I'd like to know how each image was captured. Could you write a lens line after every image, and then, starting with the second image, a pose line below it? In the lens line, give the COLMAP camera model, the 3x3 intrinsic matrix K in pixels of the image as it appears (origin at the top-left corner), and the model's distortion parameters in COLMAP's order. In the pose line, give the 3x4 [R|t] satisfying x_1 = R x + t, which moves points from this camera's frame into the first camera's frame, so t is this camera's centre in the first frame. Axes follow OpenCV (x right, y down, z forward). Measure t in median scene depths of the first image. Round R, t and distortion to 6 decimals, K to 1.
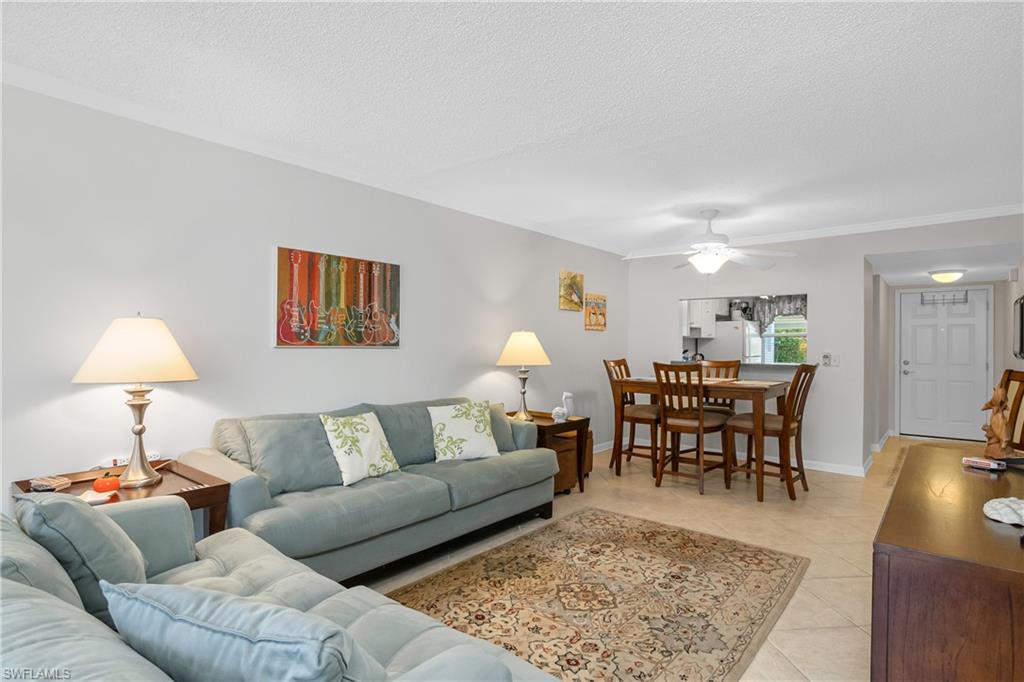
lens RADIAL K [[510.4, 0, 507.1], [0, 510.4, 339.0], [0, 0, 1]] dist [-0.012412, -0.001265]
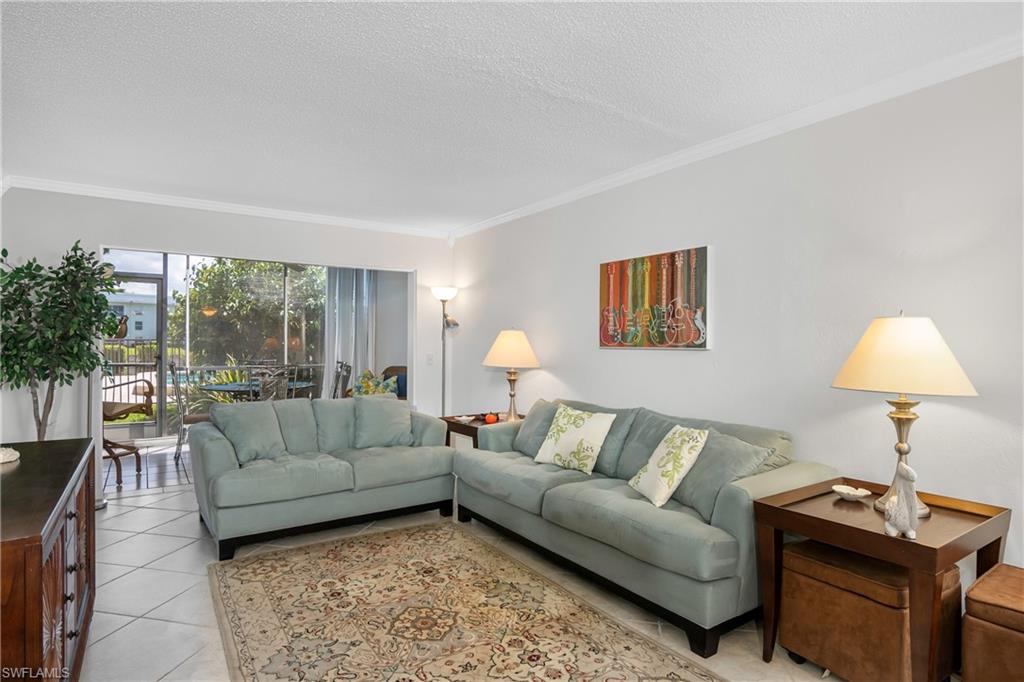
lens RADIAL K [[547.8, 0, 507.3], [0, 547.8, 345.5], [0, 0, 1]] dist [-0.012485, 0.001838]
pose [[-0.263750, -0.003982, -0.964583, 0.774360], [0.006915, 0.999958, -0.006019, 0.014842], [0.964566, -0.008258, -0.263712, 1.031892]]
